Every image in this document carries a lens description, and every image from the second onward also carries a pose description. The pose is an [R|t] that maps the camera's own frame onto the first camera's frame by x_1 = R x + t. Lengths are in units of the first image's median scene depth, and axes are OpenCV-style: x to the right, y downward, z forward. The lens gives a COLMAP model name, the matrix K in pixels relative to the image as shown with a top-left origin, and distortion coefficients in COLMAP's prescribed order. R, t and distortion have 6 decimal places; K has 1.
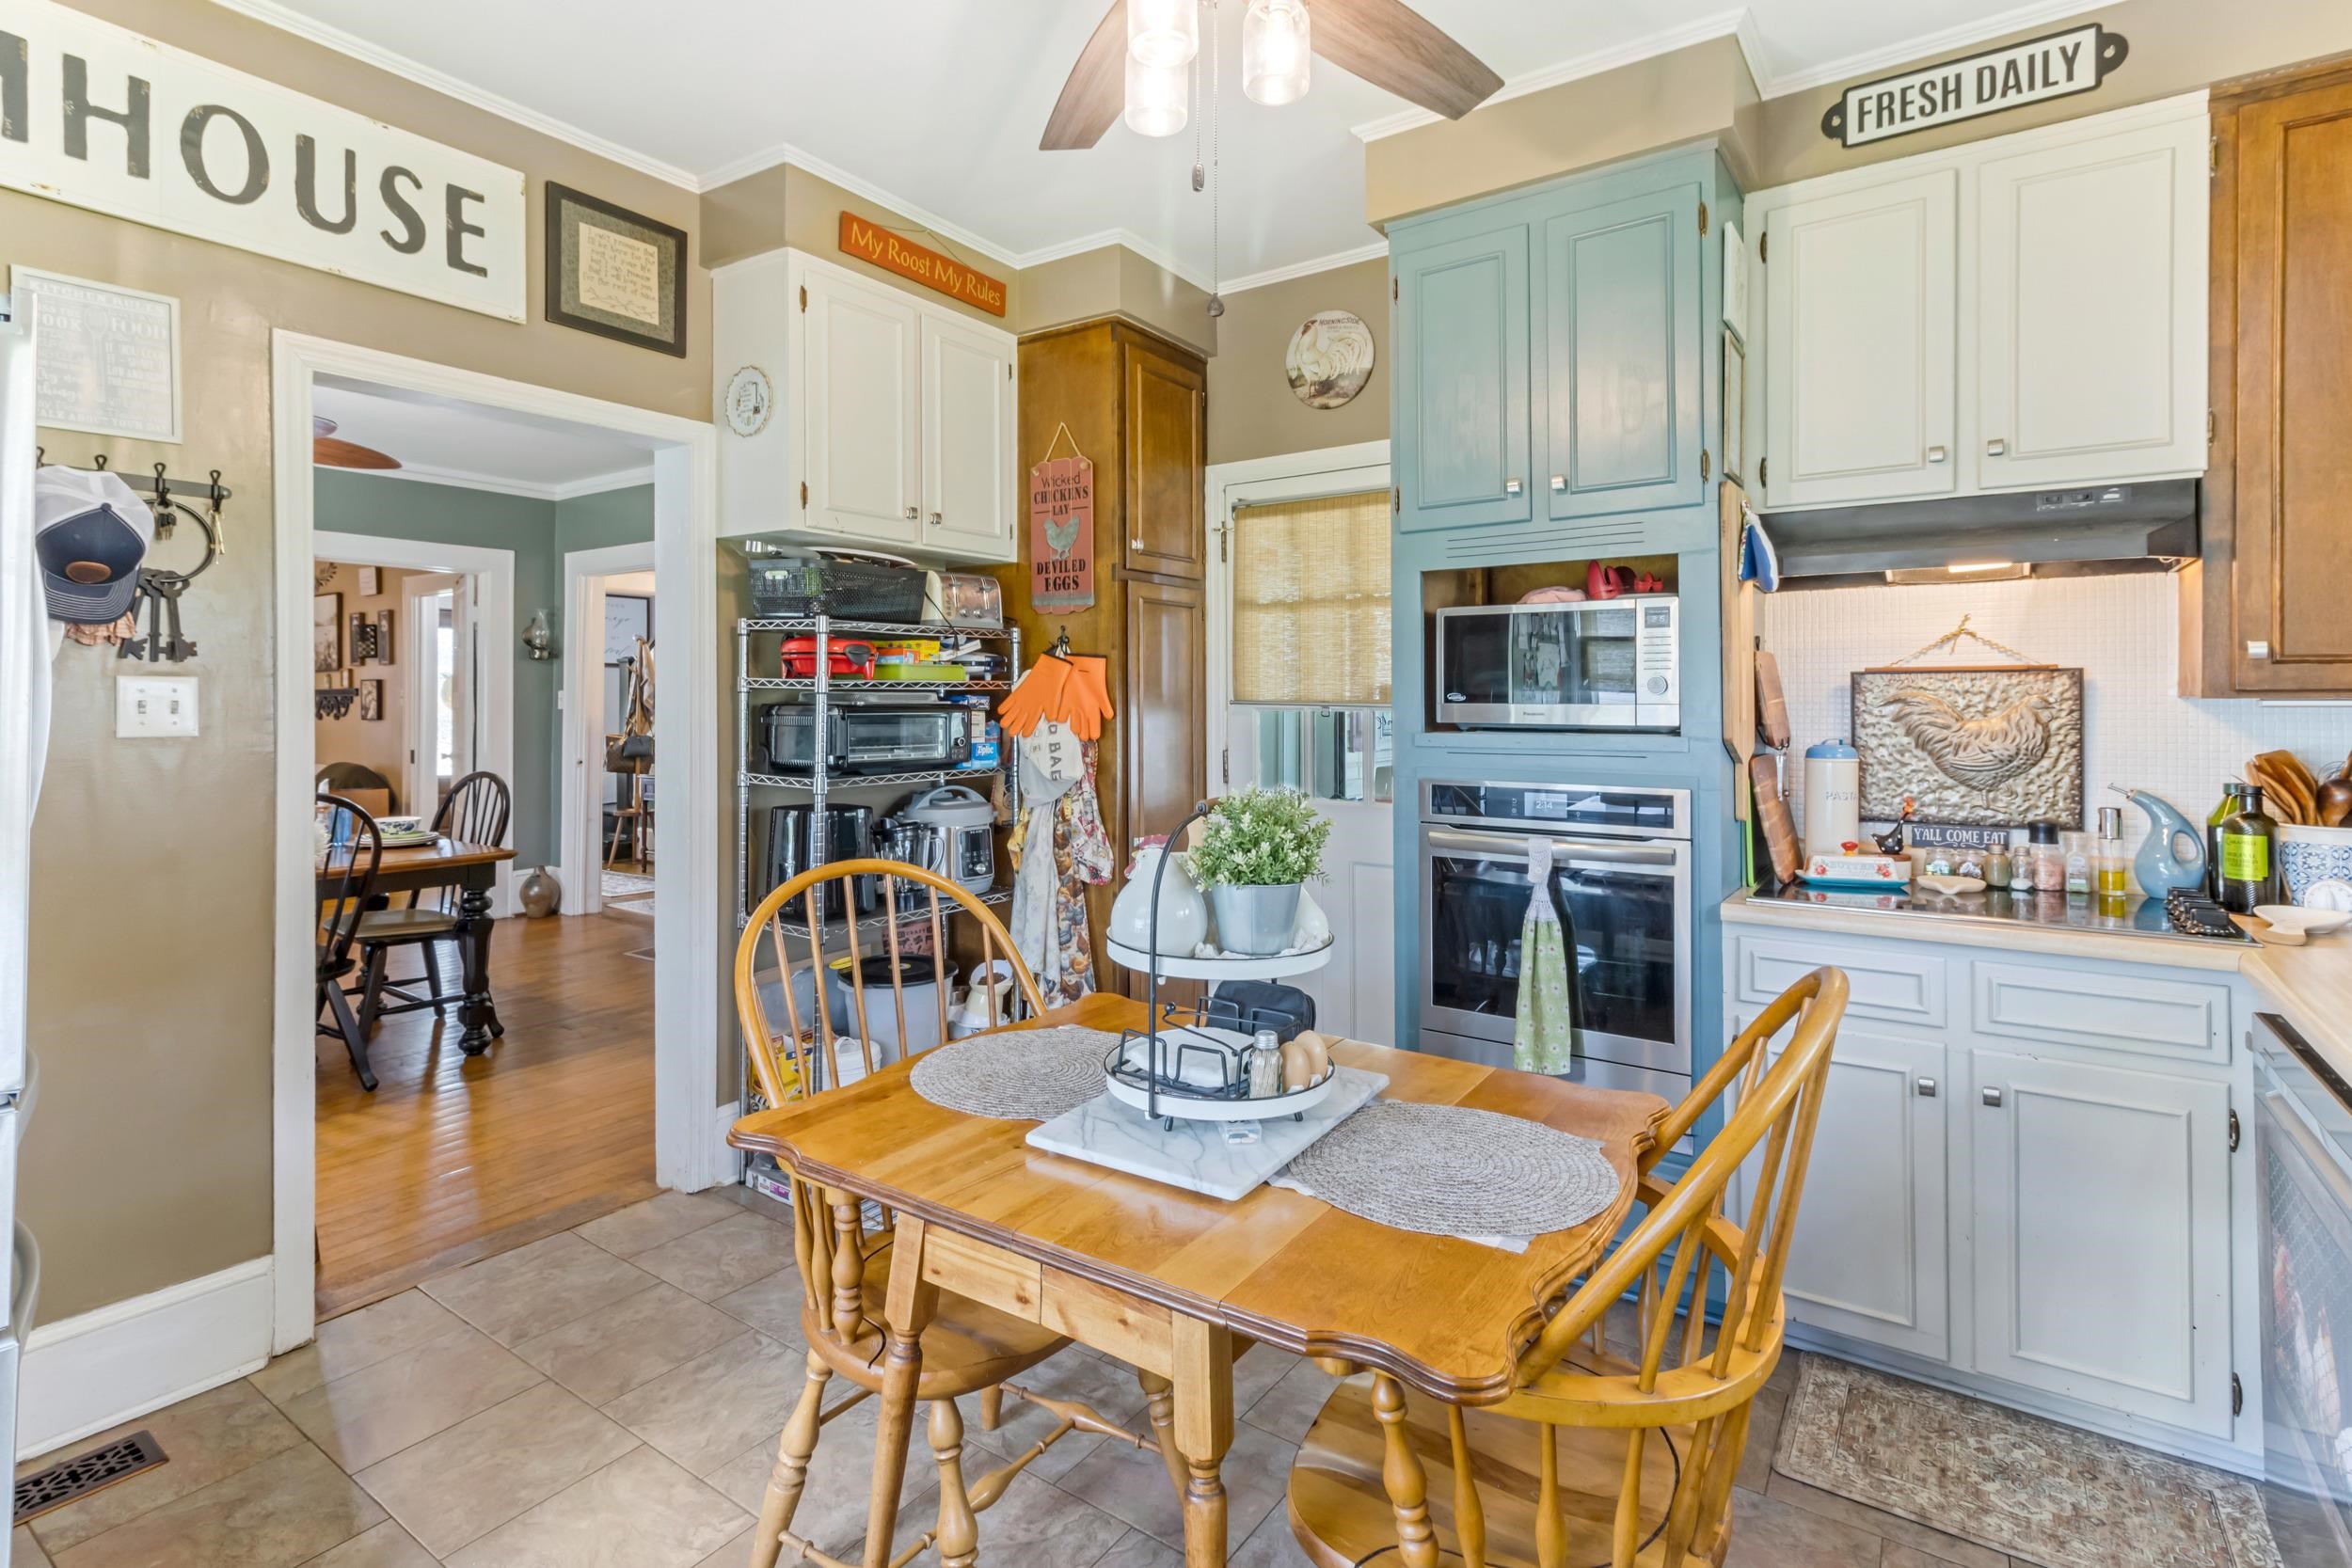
lens RADIAL K [[1140.2, 0, 1144.5], [0, 1140.2, 691.1], [0, 0, 1]] dist [0.009661, 0.001028]
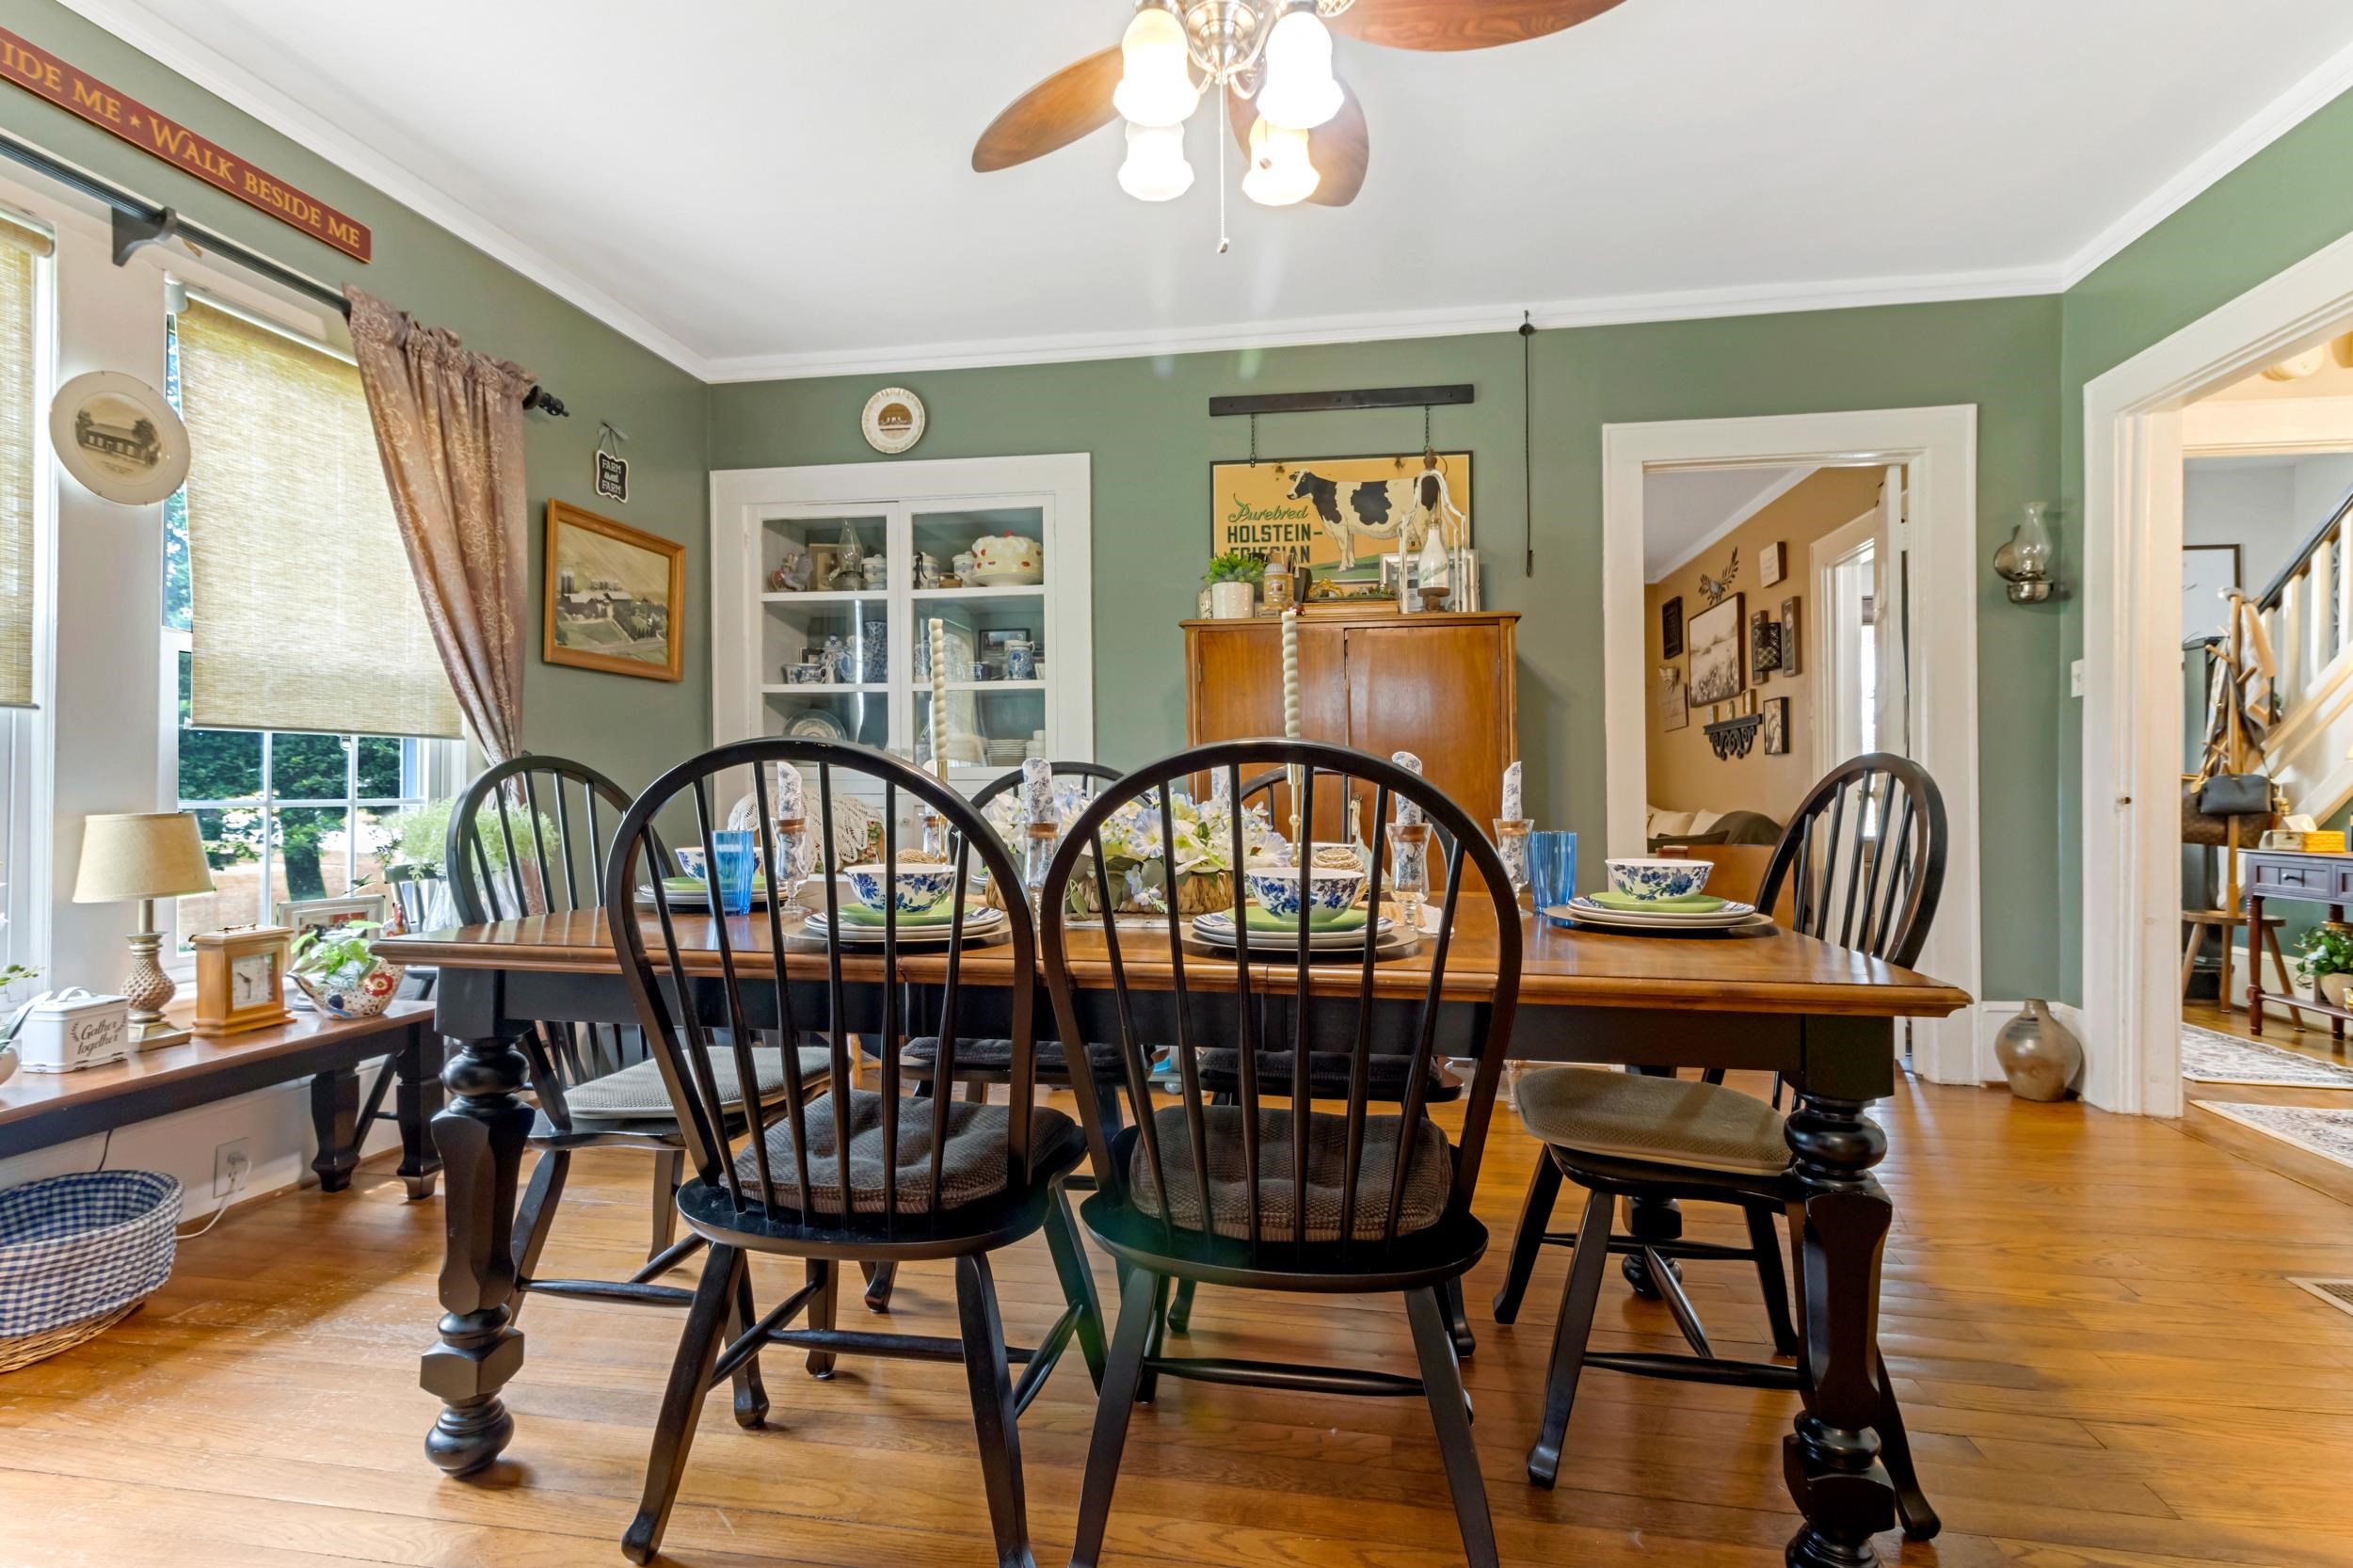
lens RADIAL K [[1140.8, 0, 1173.0], [0, 1140.8, 777.0], [0, 0, 1]] dist [0.009661, 0.001028]
pose [[0.431084, -0.008778, -0.902269, -0.224194], [0.008344, 0.999949, -0.005741, 0.051156], [0.902273, -0.005054, 0.431135, 0.417548]]
